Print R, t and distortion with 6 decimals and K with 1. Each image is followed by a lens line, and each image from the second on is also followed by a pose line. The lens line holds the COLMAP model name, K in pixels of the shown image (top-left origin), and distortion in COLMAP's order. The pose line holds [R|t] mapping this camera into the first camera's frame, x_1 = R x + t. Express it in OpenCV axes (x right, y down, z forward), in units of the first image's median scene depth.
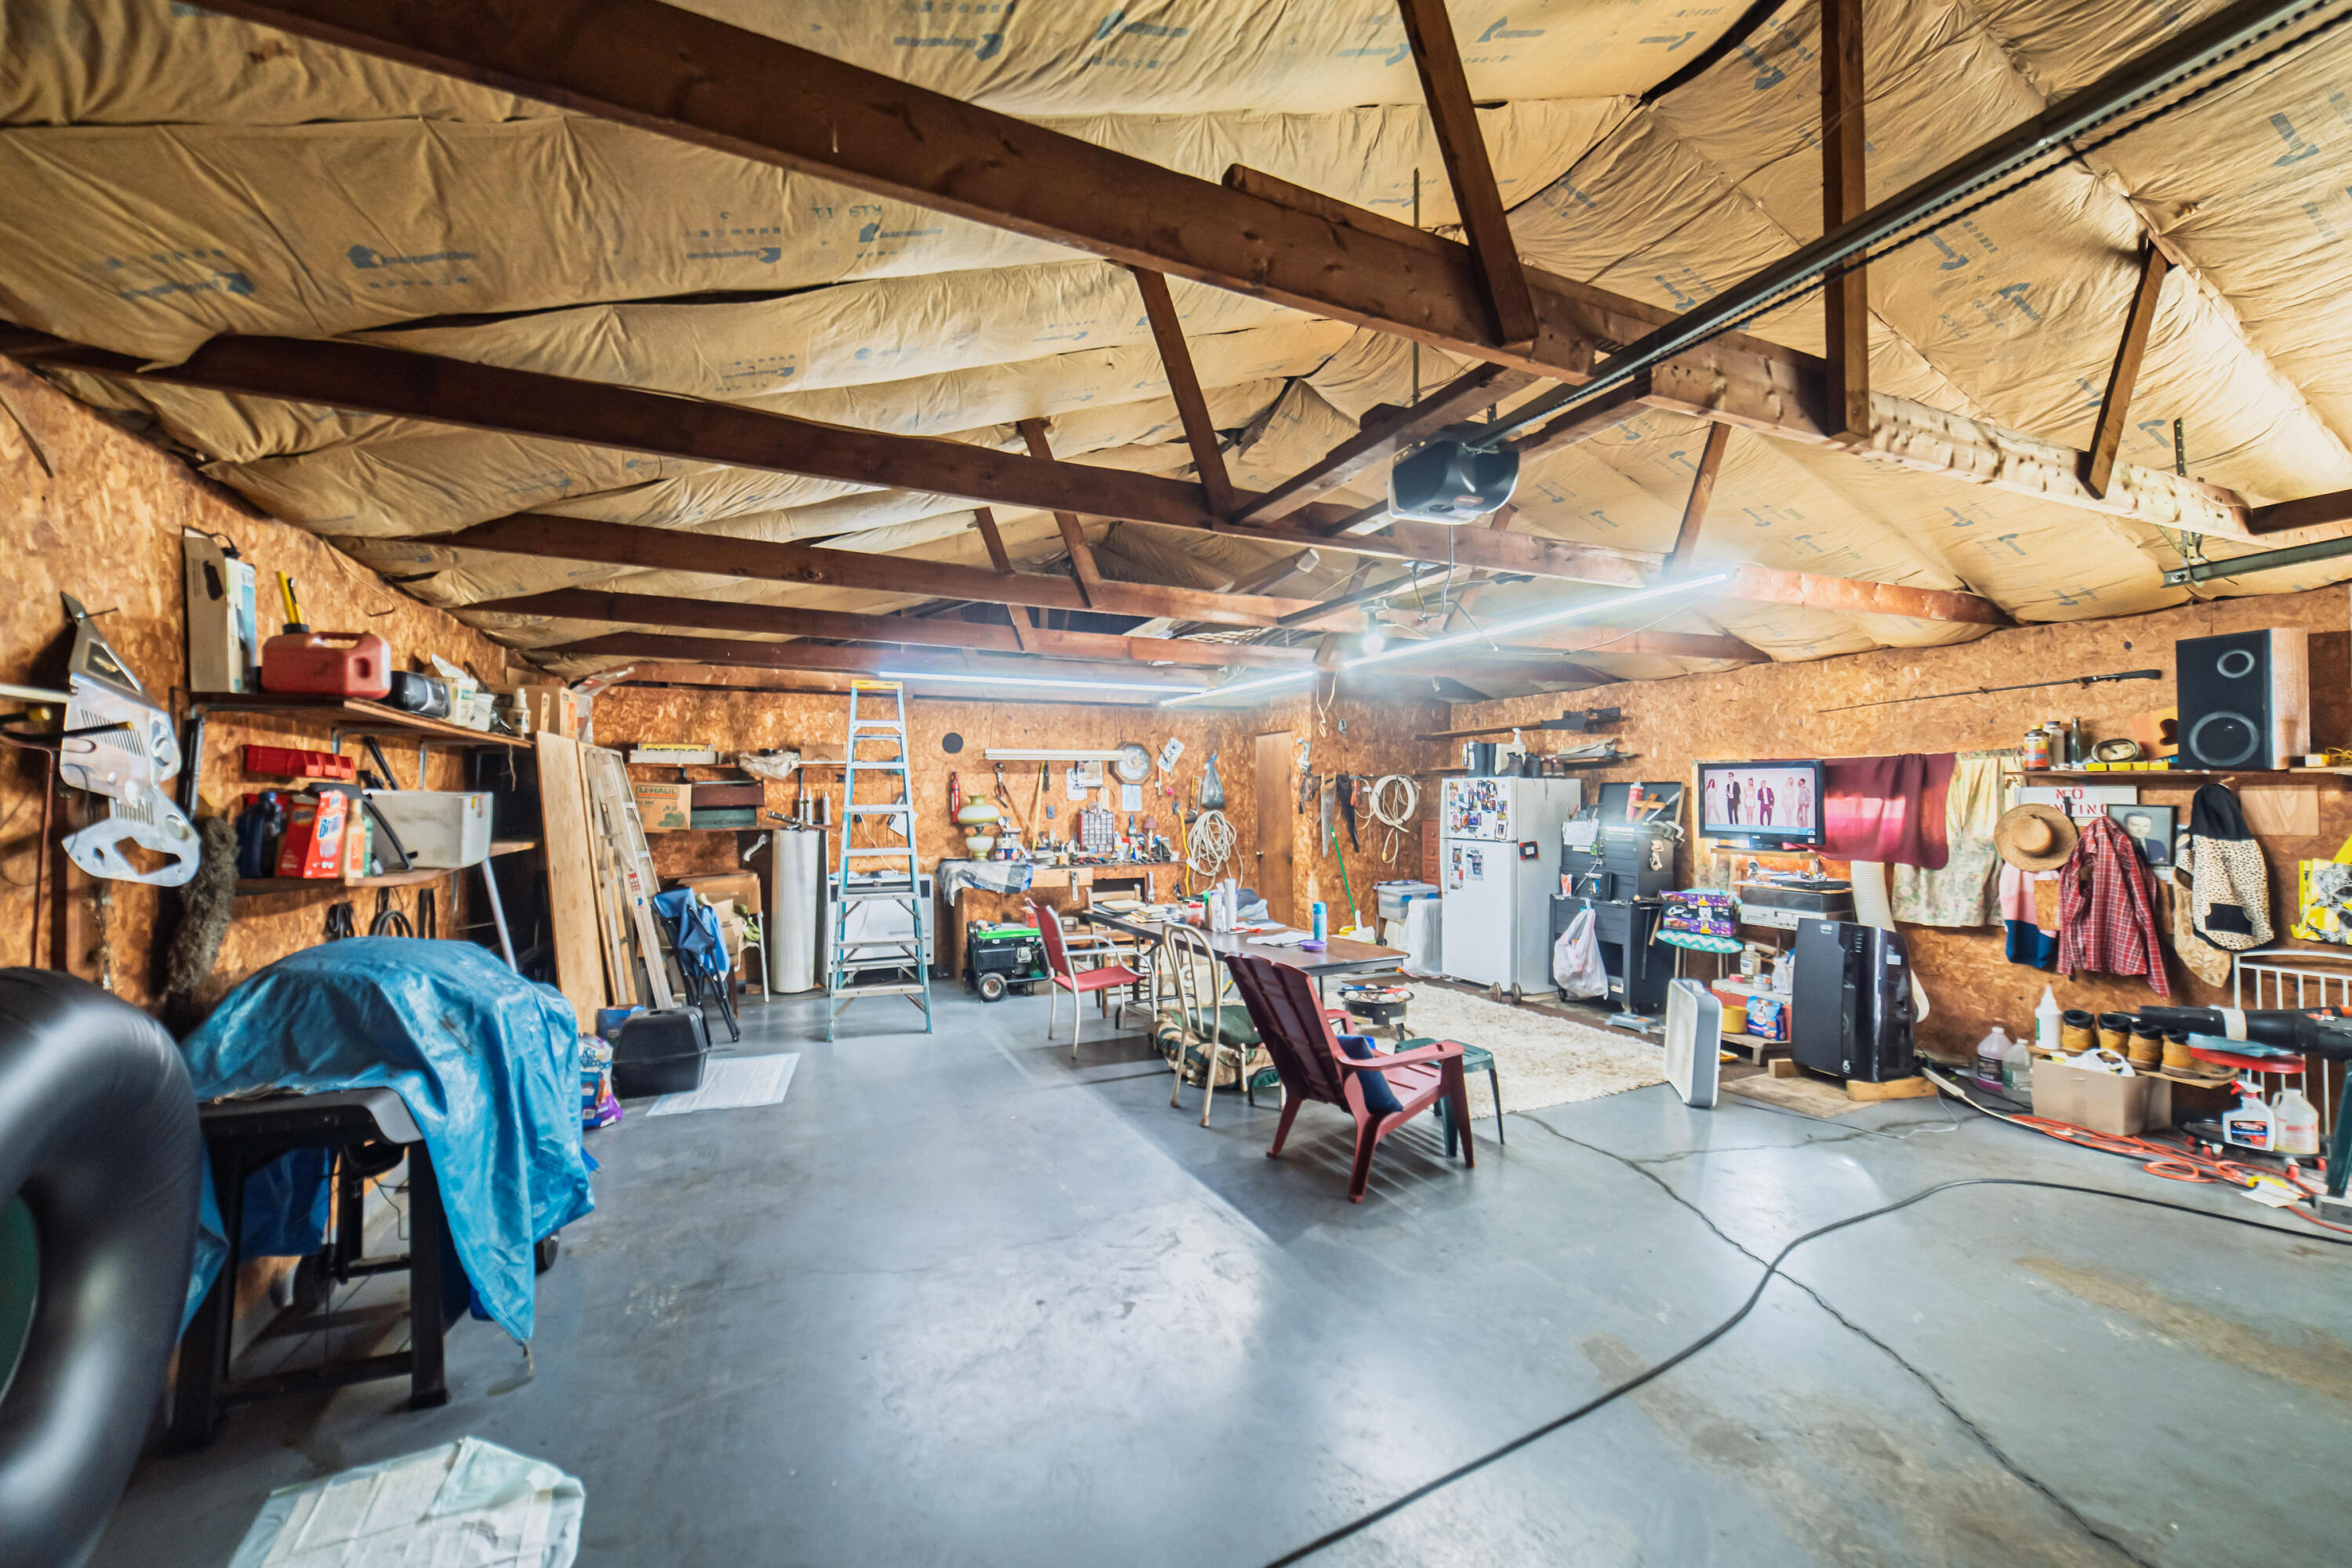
lens RADIAL K [[908.0, 0, 1176.0], [0, 908.0, 784.0], [0, 0, 1]] dist [0.000535, 0.000425]
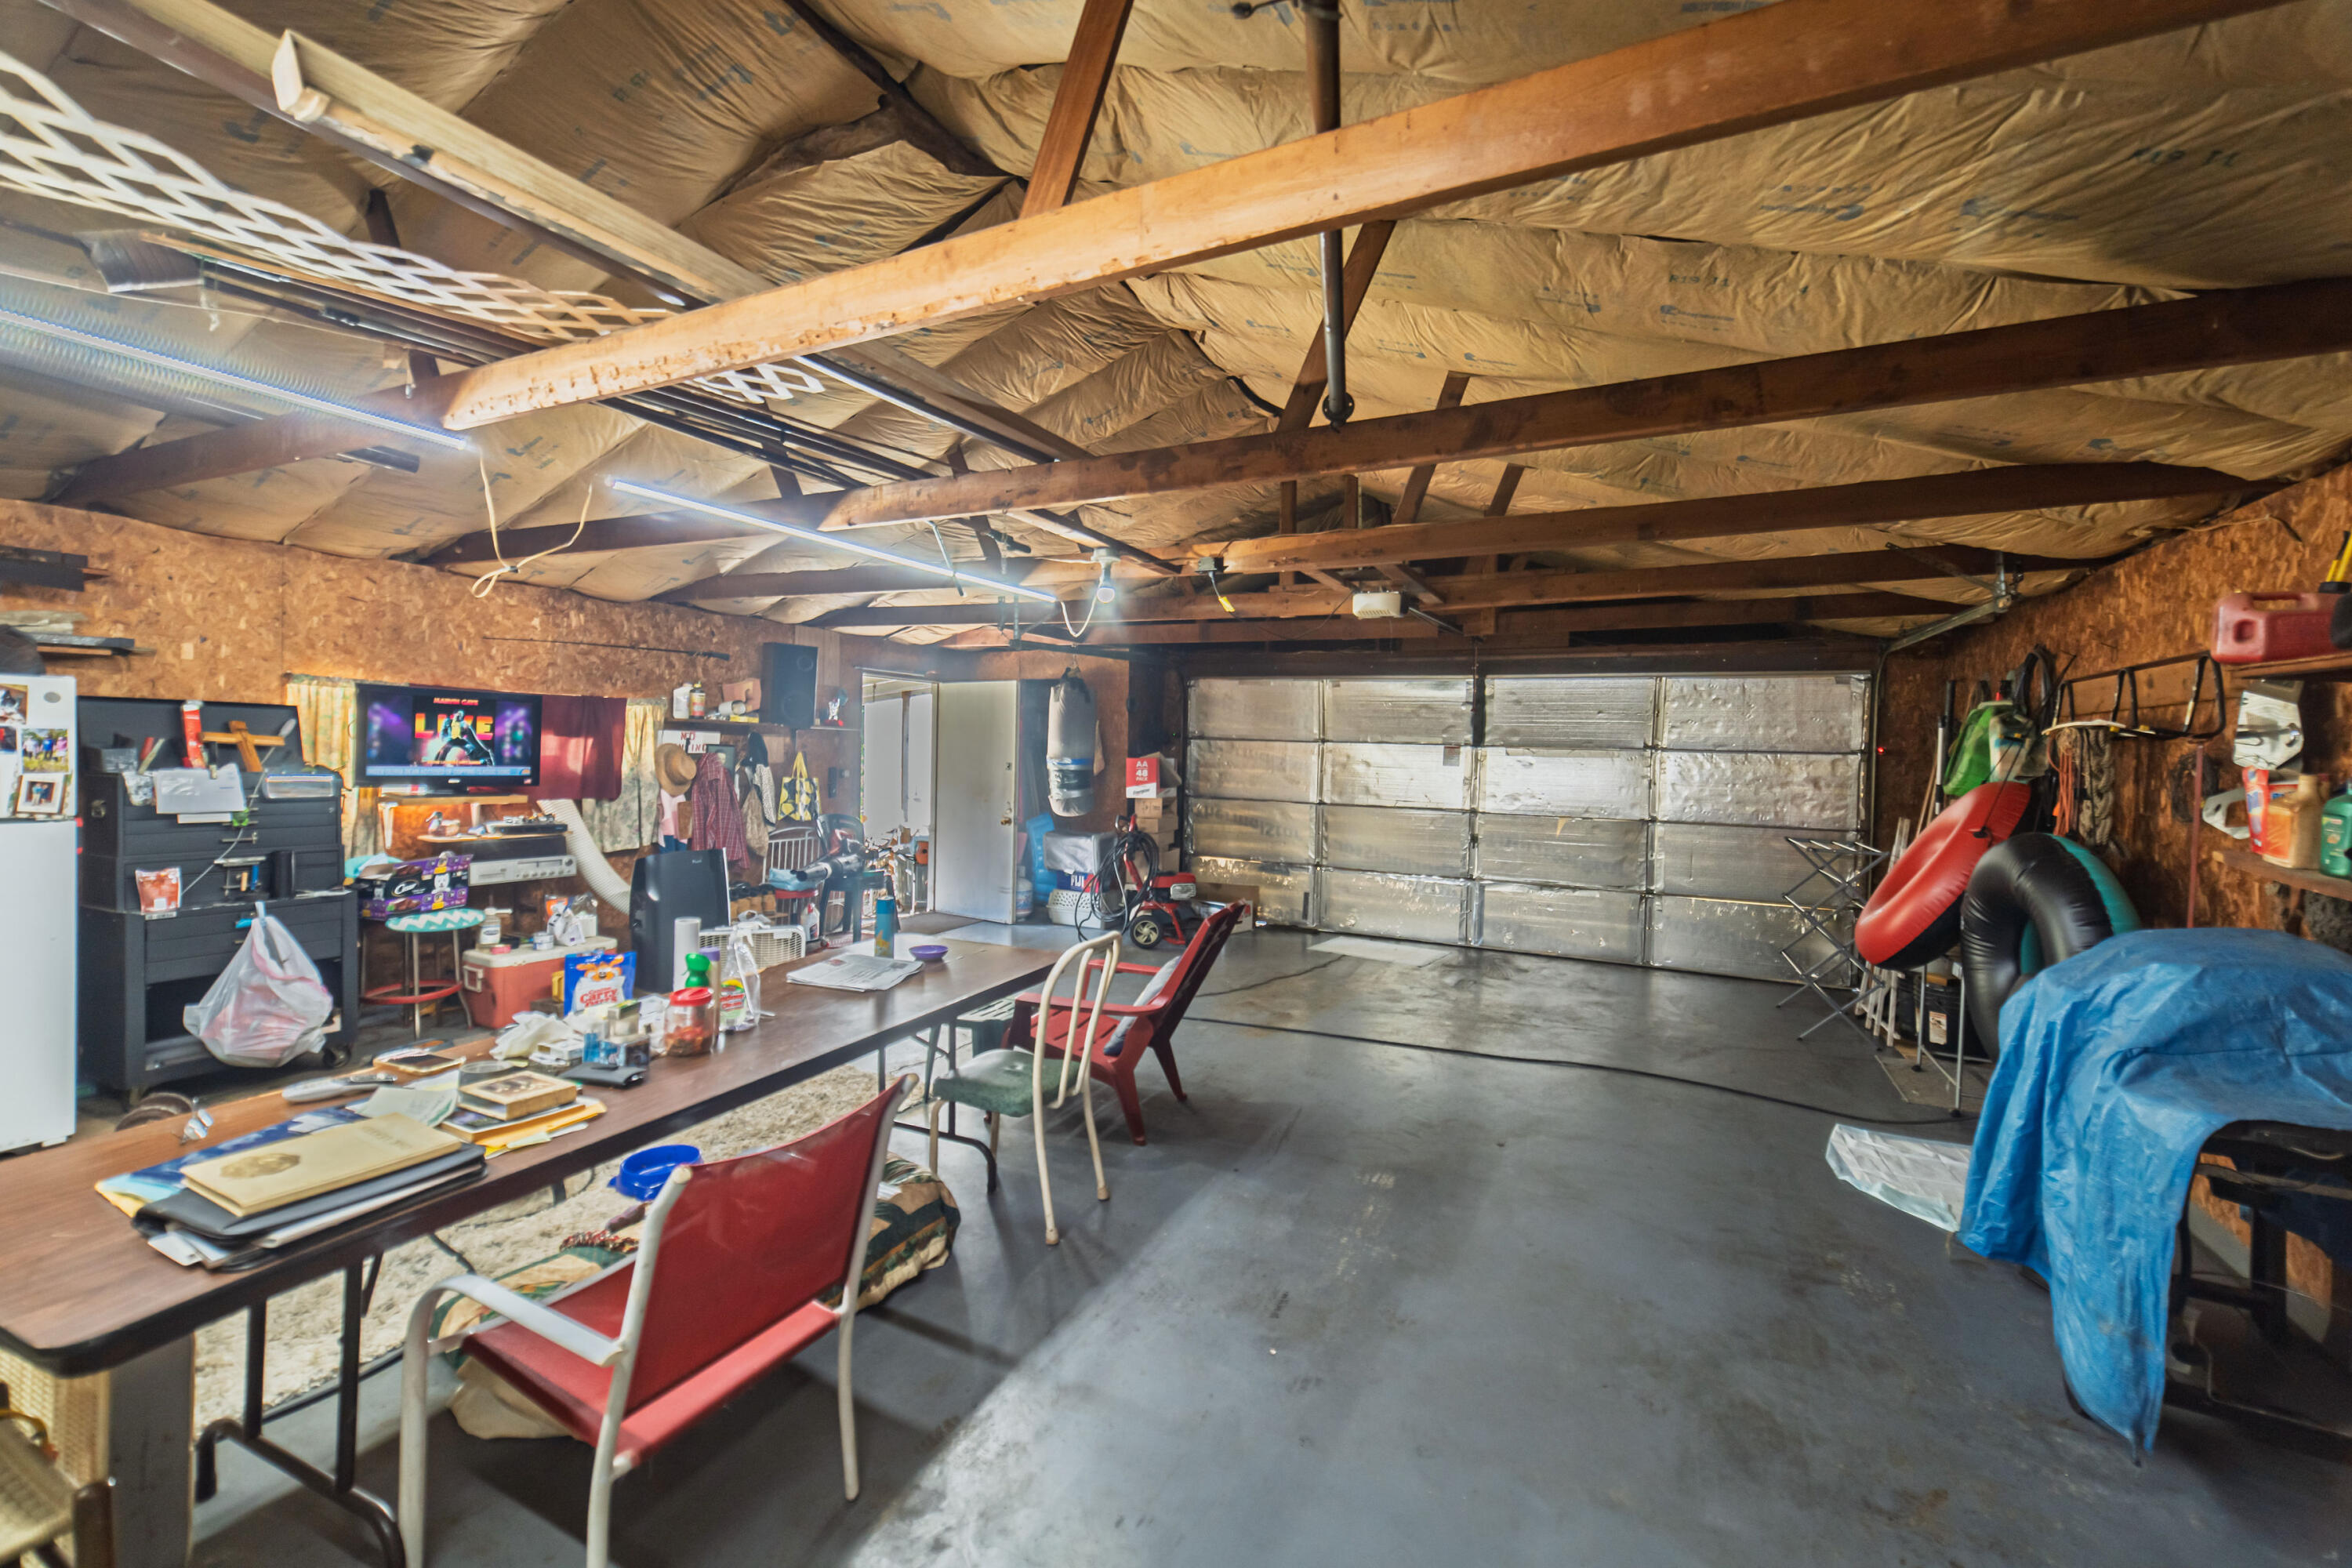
lens RADIAL K [[908.0, 0, 1176.0], [0, 908.0, 784.0], [0, 0, 1]] dist [0.000535, 0.000425]
pose [[-0.617245, -0.035272, 0.785980, -0.594351], [-0.035788, 0.999219, 0.016736, 0.038089], [-0.785956, -0.017798, -0.618026, 1.497282]]
